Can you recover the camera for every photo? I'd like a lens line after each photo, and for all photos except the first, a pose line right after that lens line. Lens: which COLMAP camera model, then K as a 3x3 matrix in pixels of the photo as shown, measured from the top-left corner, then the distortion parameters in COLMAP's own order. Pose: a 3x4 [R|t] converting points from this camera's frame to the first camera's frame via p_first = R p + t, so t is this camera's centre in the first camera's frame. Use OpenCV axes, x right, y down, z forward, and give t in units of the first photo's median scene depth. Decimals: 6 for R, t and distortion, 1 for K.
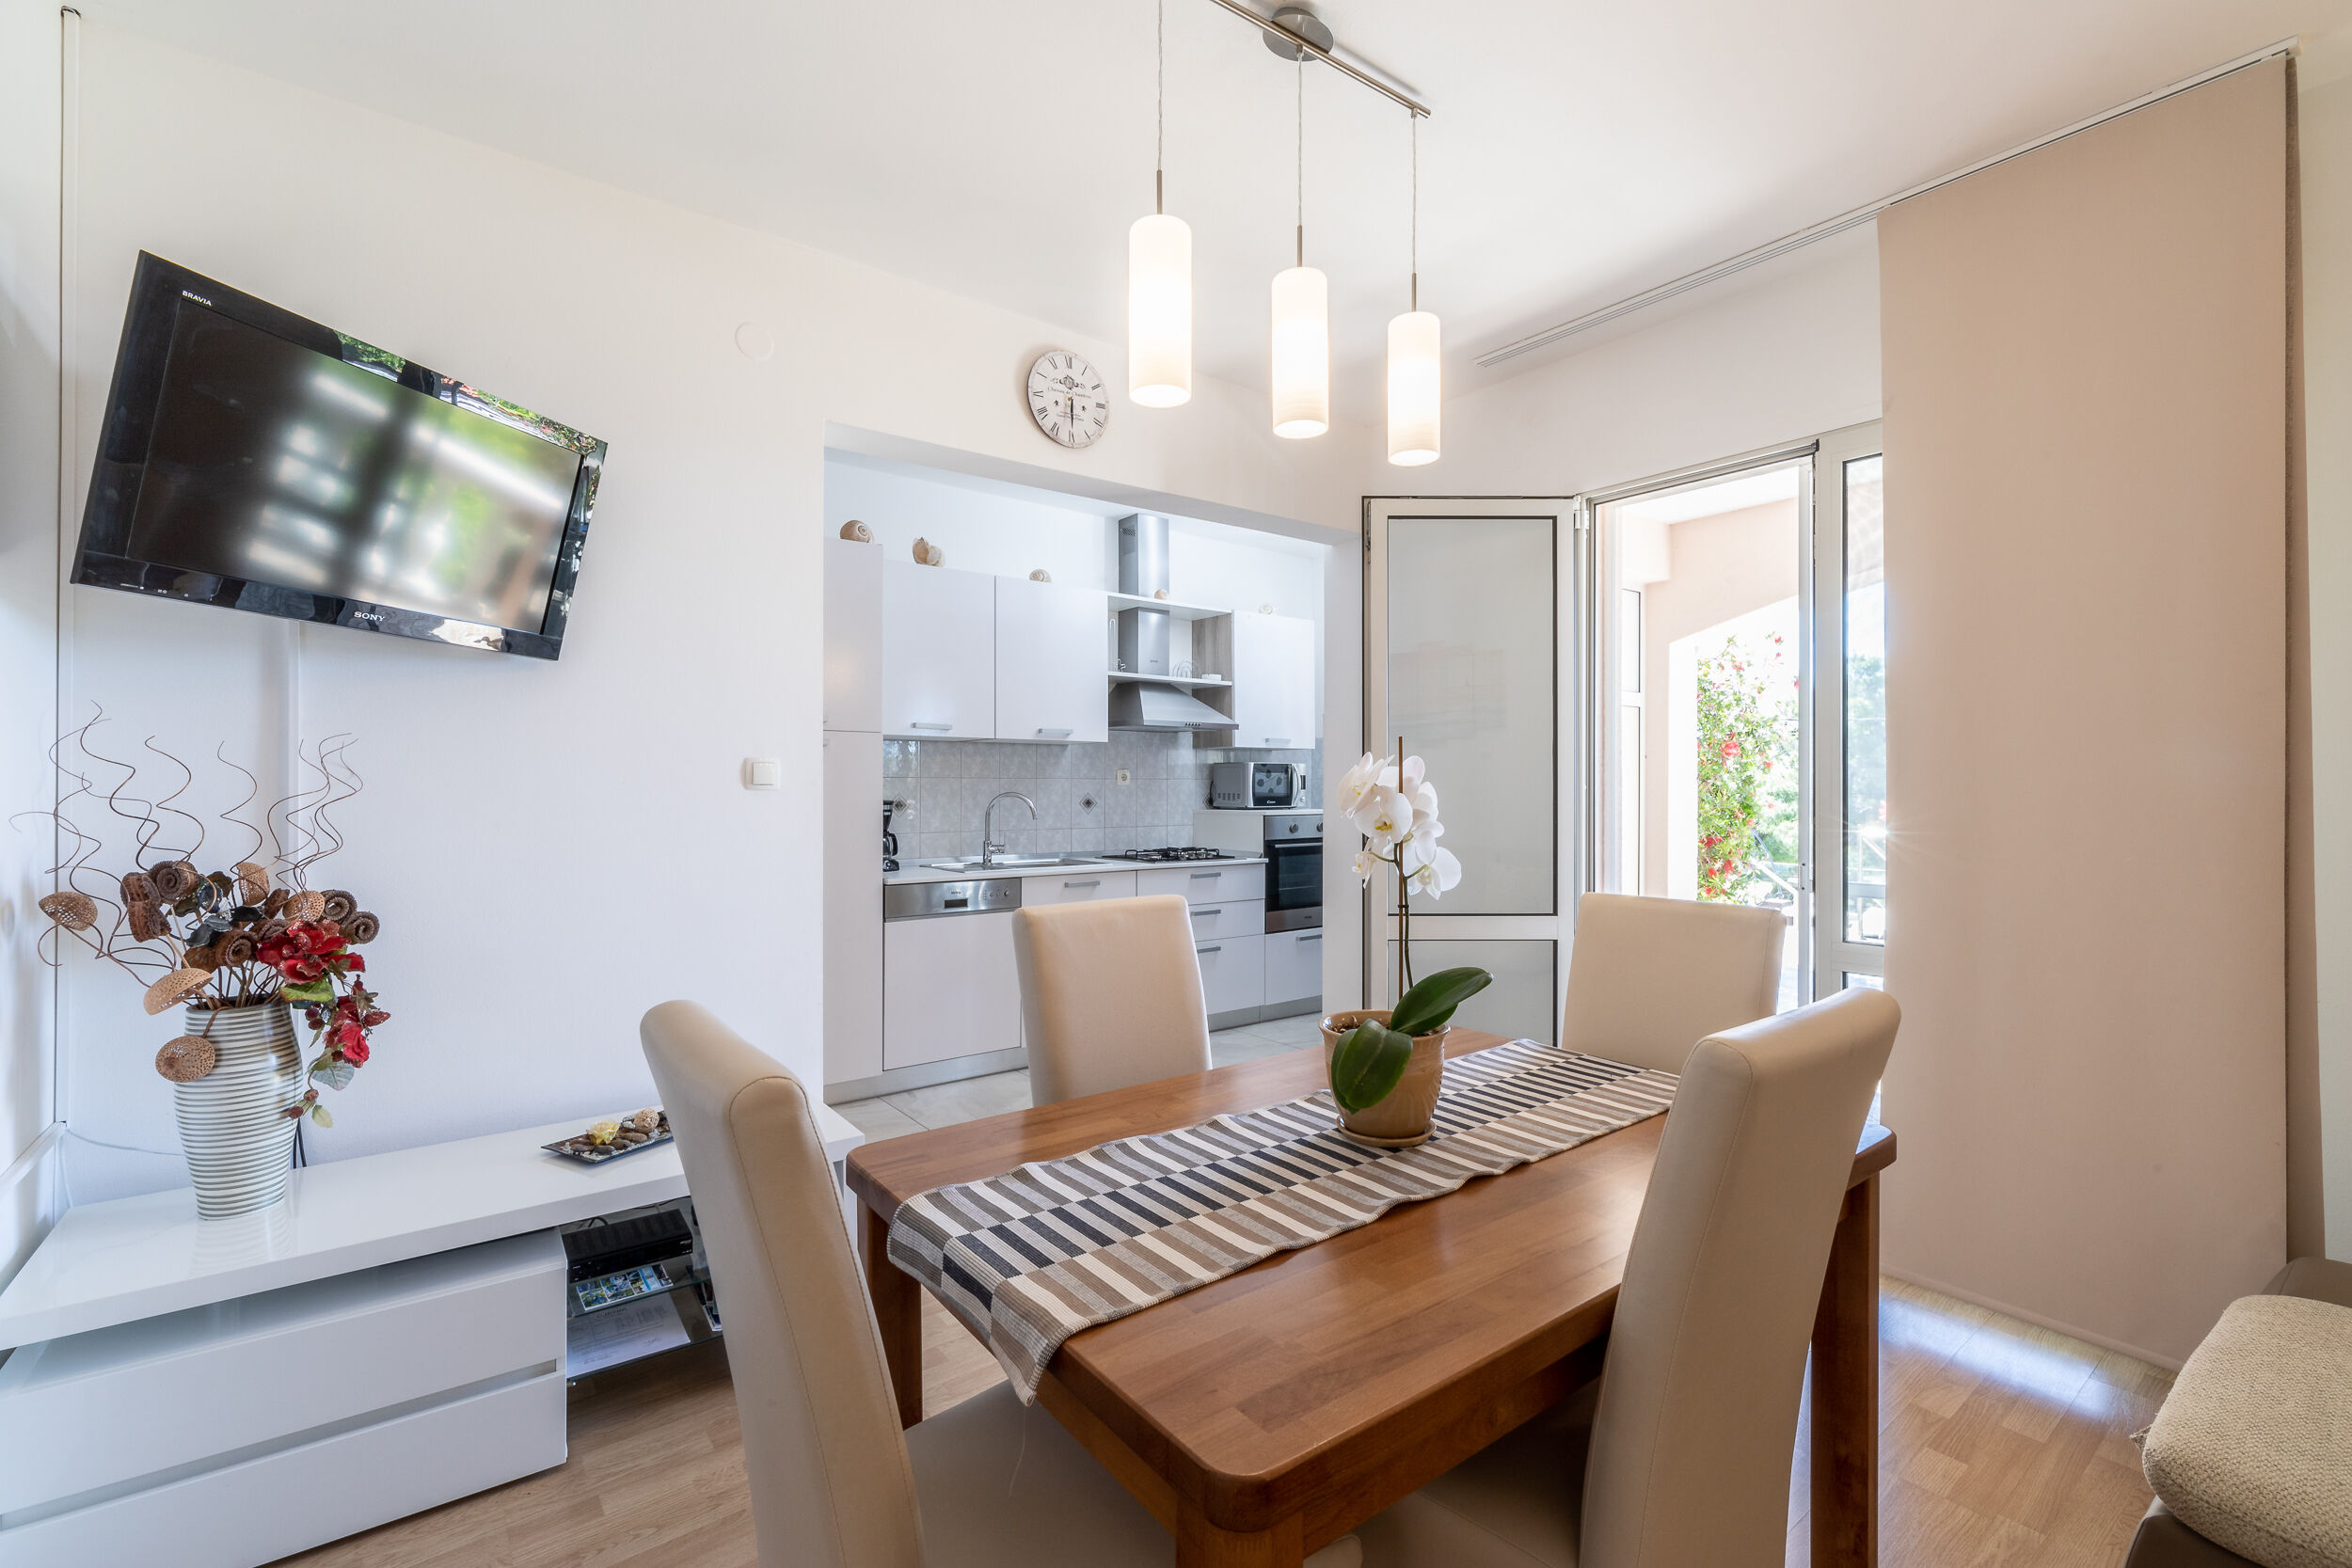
lens RADIAL K [[1020.0, 0, 1171.4], [0, 1020.0, 783.5], [0, 0, 1]] dist [-0.000346, 0.000610]
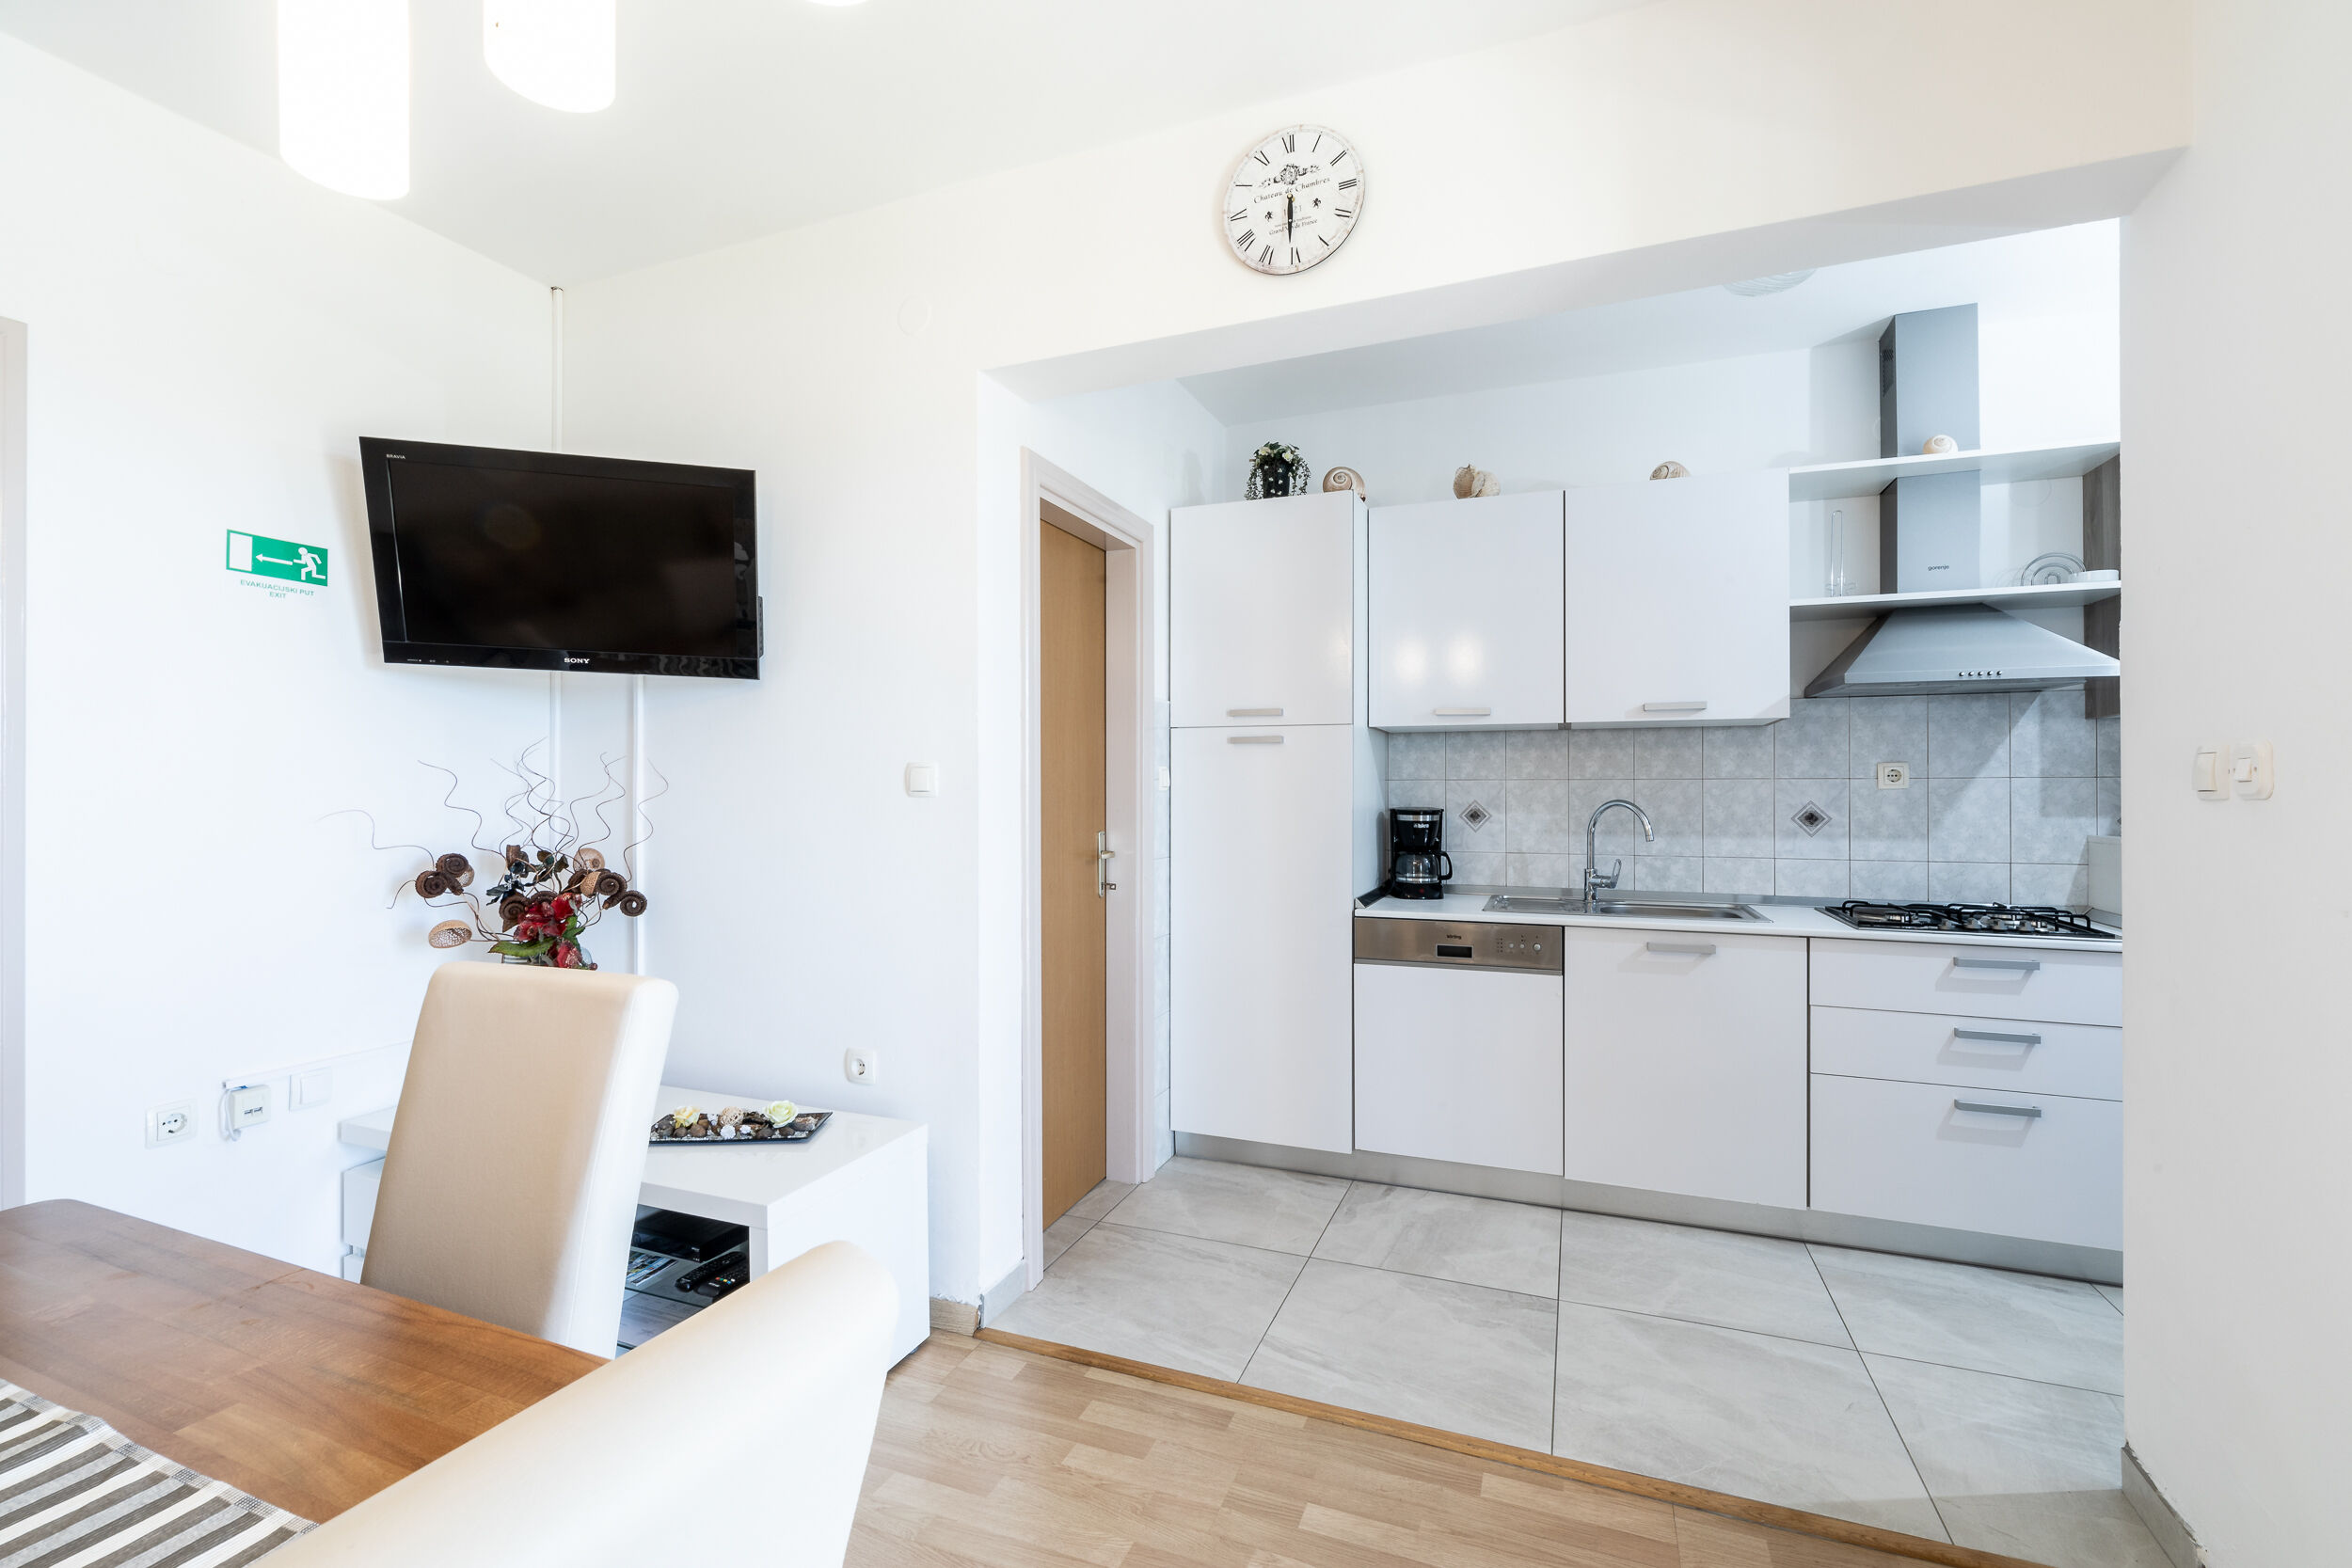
lens RADIAL K [[1020.0, 0, 1170.2], [0, 1020.0, 789.7], [0, 0, 1]] dist [-0.000346, 0.000610]
pose [[0.509543, -0.002741, -0.860441, 0.295919], [0.005227, 0.999986, -0.000090, -0.000060], [0.860429, -0.004452, 0.509551, 0.421613]]
